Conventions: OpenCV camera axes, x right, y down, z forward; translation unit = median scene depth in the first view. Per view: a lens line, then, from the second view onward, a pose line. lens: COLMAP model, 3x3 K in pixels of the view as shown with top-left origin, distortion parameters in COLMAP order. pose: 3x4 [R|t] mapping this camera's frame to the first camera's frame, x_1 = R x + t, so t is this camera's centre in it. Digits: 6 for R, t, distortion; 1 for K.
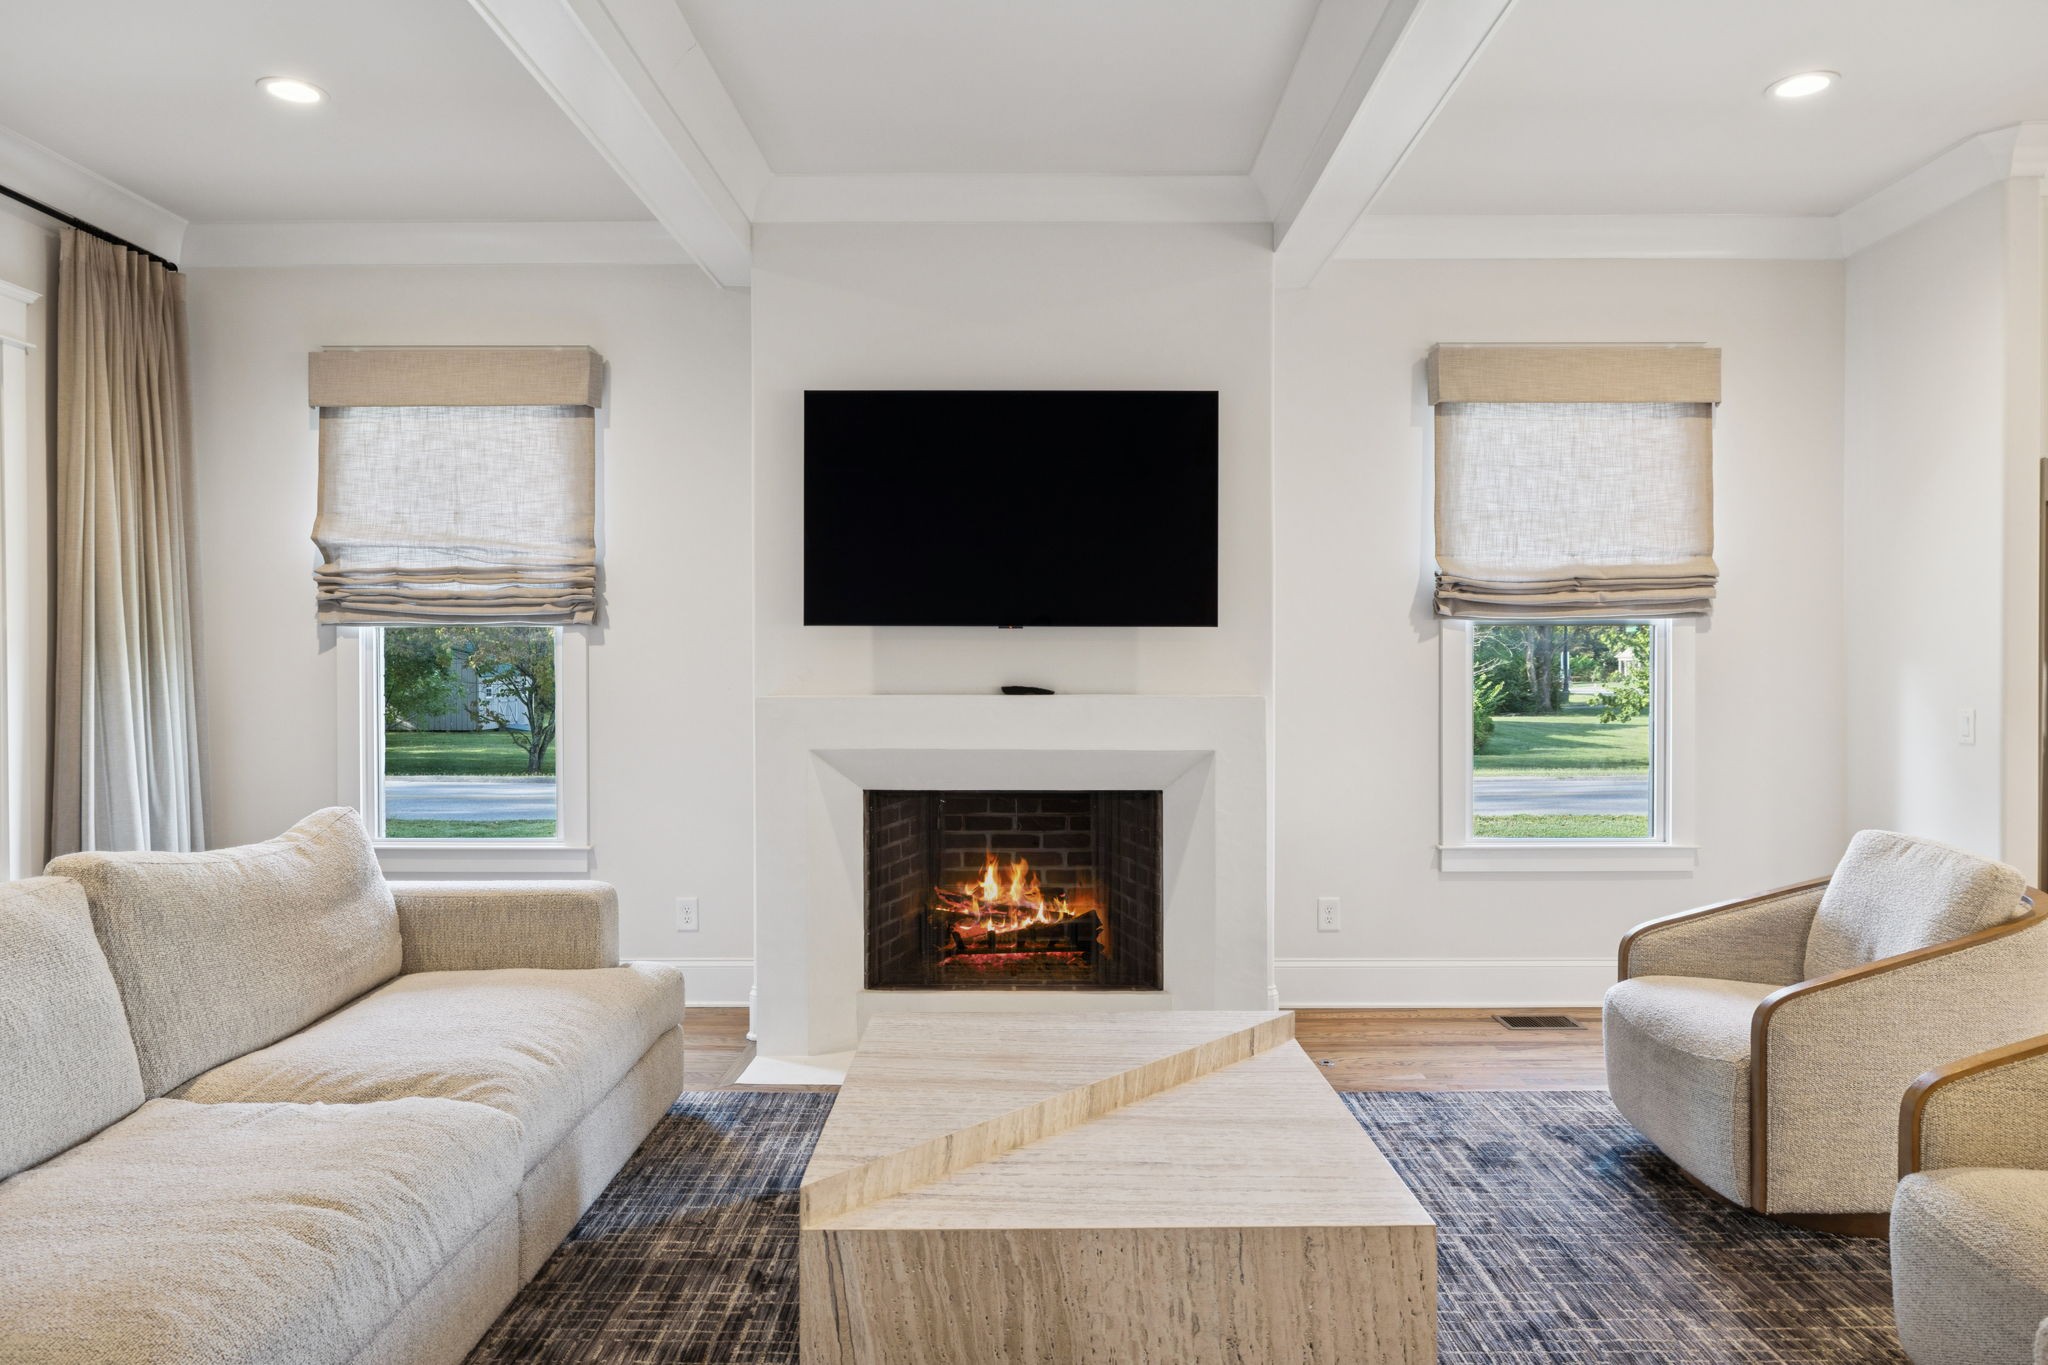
lens RADIAL K [[1275.8, 0, 1024.0], [0, 1275.8, 682.5], [0, 0, 1]] dist [-0.002753, 0.000666]
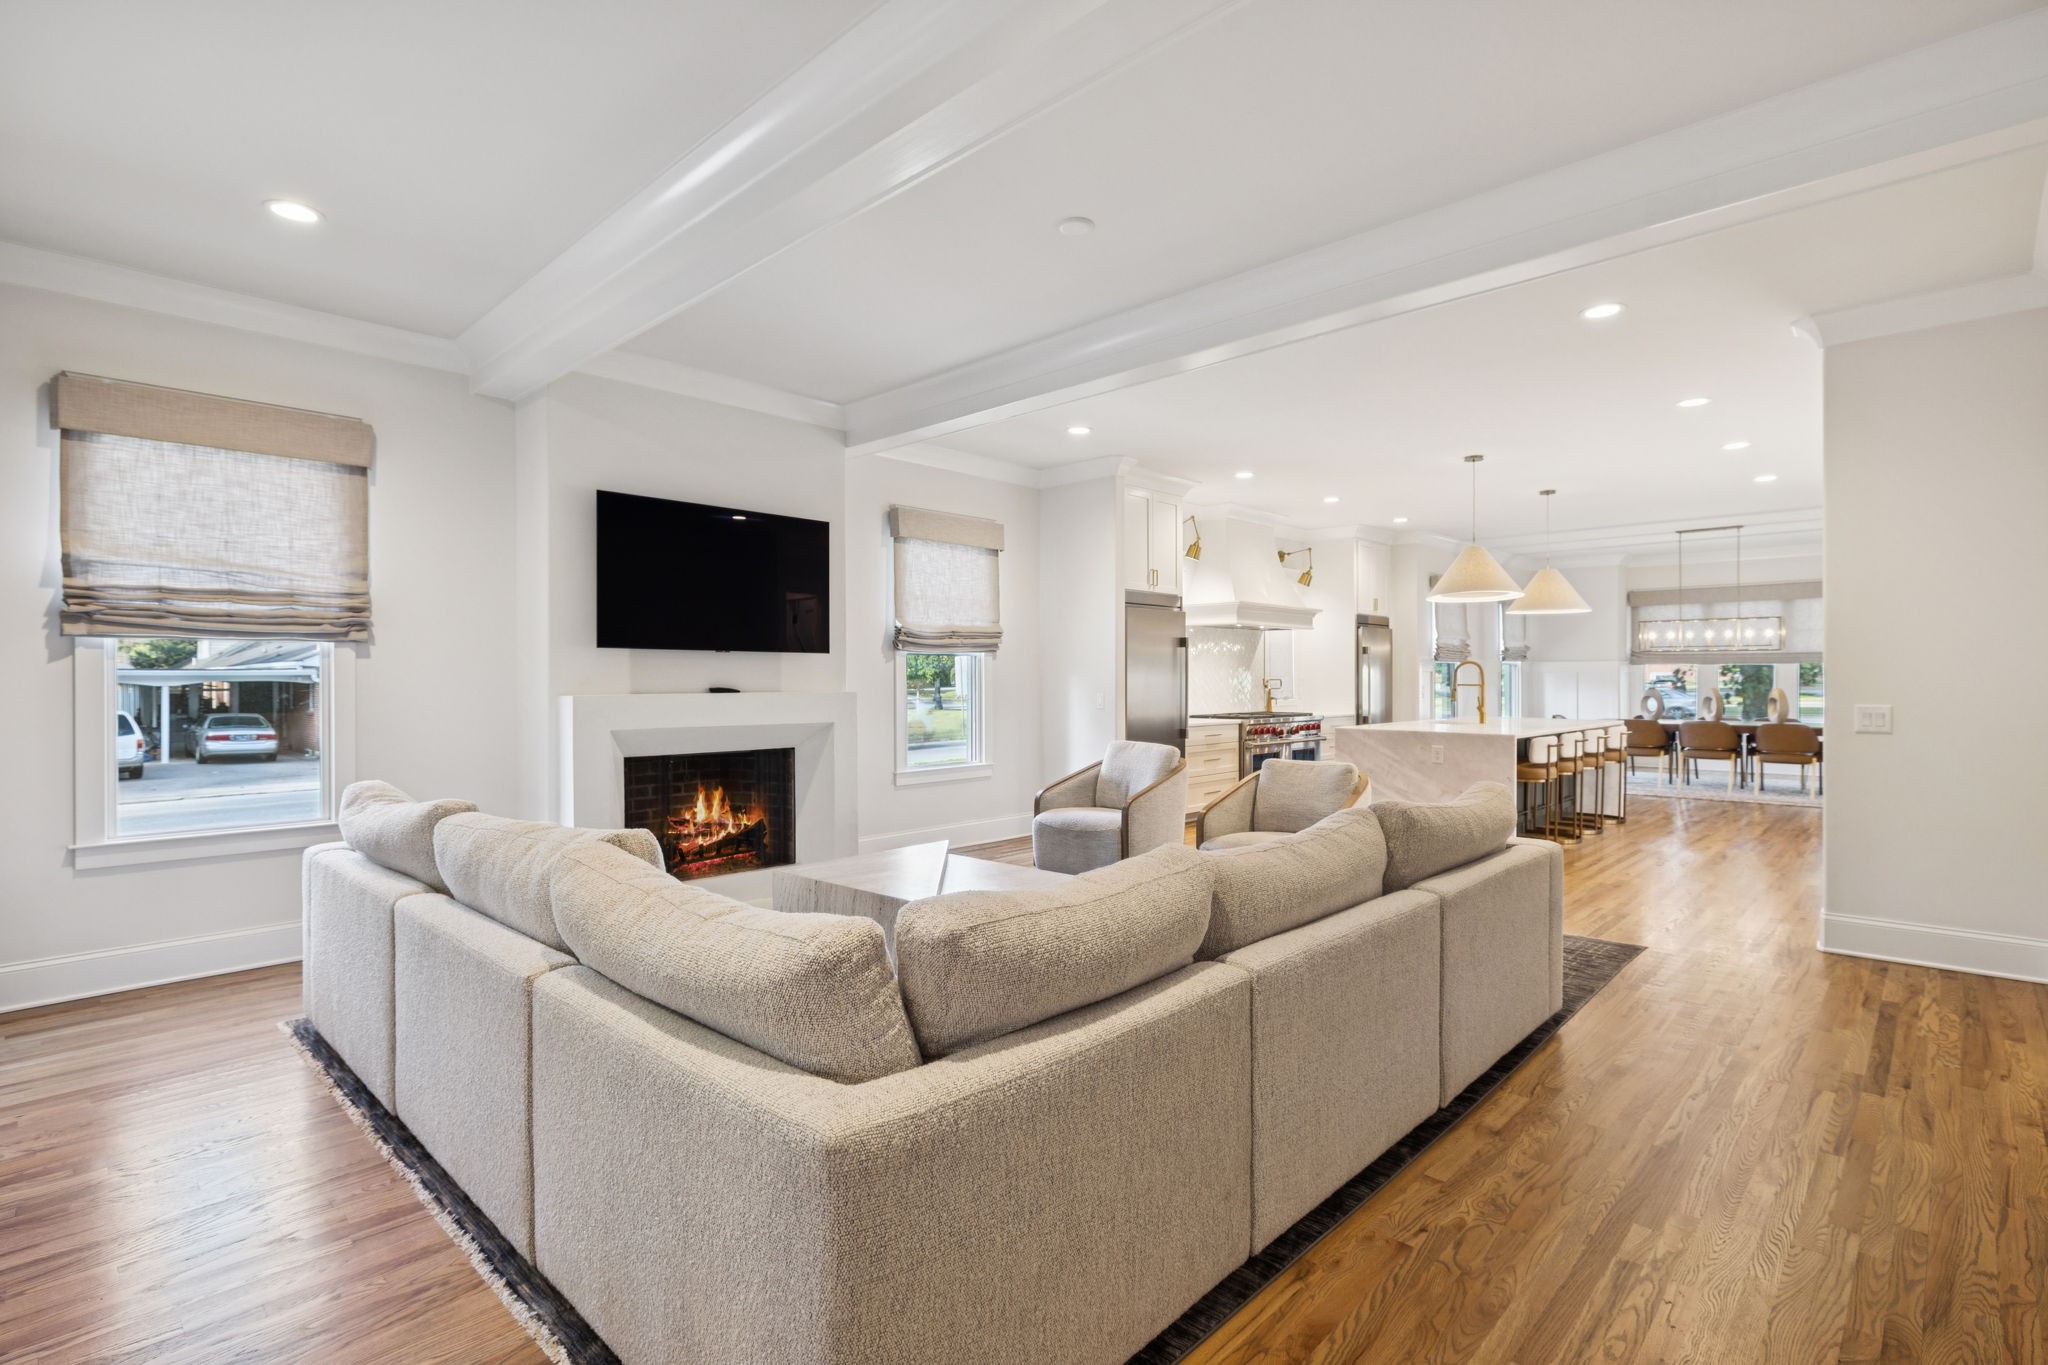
lens RADIAL K [[1001.5, 0, 1024.0], [0, 1001.5, 682.5], [0, 0, 1]] dist [0.000644, 0.000456]
pose [[0.681677, -0.003306, 0.731646, -0.619054], [0.012714, 0.999892, -0.007328, 0.009826], [-0.731543, 0.014297, 0.681645, -0.142068]]
